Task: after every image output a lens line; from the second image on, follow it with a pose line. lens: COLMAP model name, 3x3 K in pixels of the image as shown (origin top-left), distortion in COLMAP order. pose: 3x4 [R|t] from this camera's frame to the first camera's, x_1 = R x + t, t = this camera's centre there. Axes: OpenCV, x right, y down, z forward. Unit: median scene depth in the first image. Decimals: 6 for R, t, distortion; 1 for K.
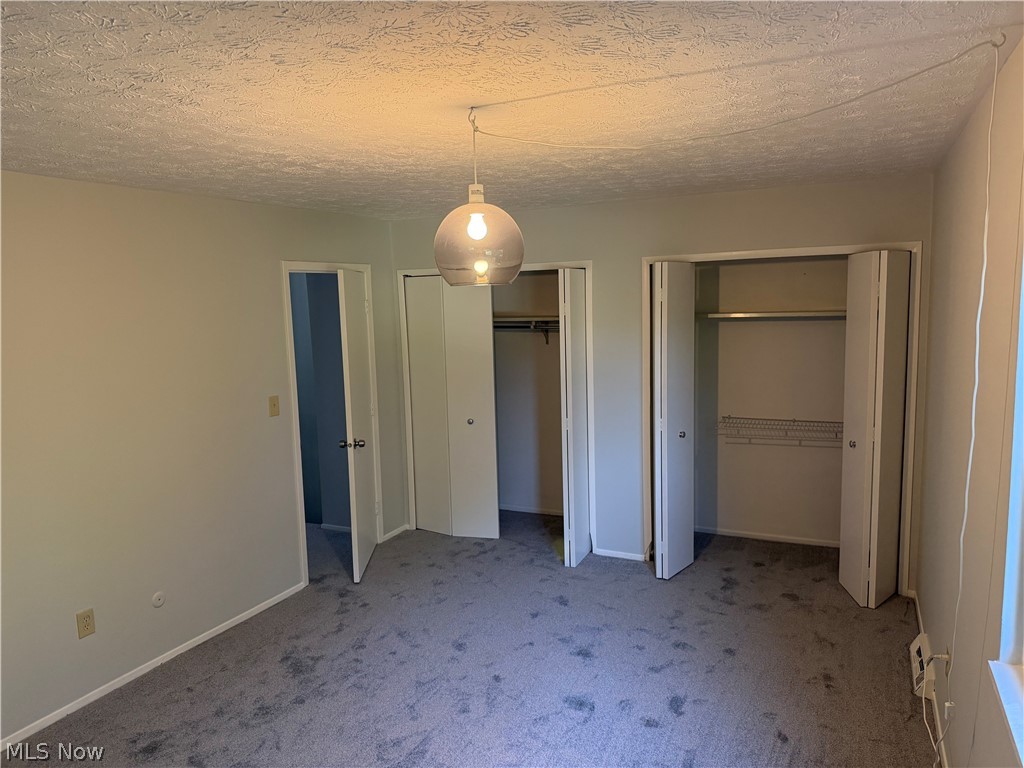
lens RADIAL K [[720.7, 0, 518.7], [0, 720.7, 387.0], [0, 0, 1]] dist [0.076121, -0.100800]
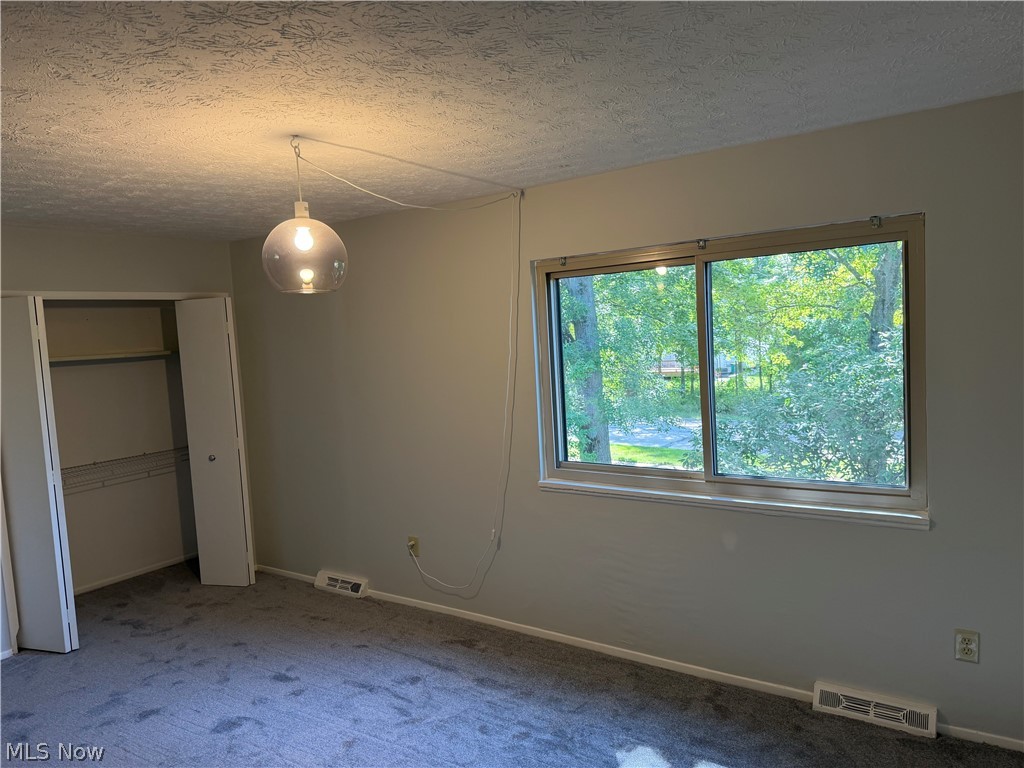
lens RADIAL K [[720.7, 0, 518.7], [0, 720.7, 387.0], [0, 0, 1]] dist [0.076121, -0.100800]
pose [[0.181497, -0.061032, 0.981496, -0.798381], [0.168424, 0.985254, 0.030121, 0.017917], [-0.968861, 0.159841, 0.189100, 0.361241]]
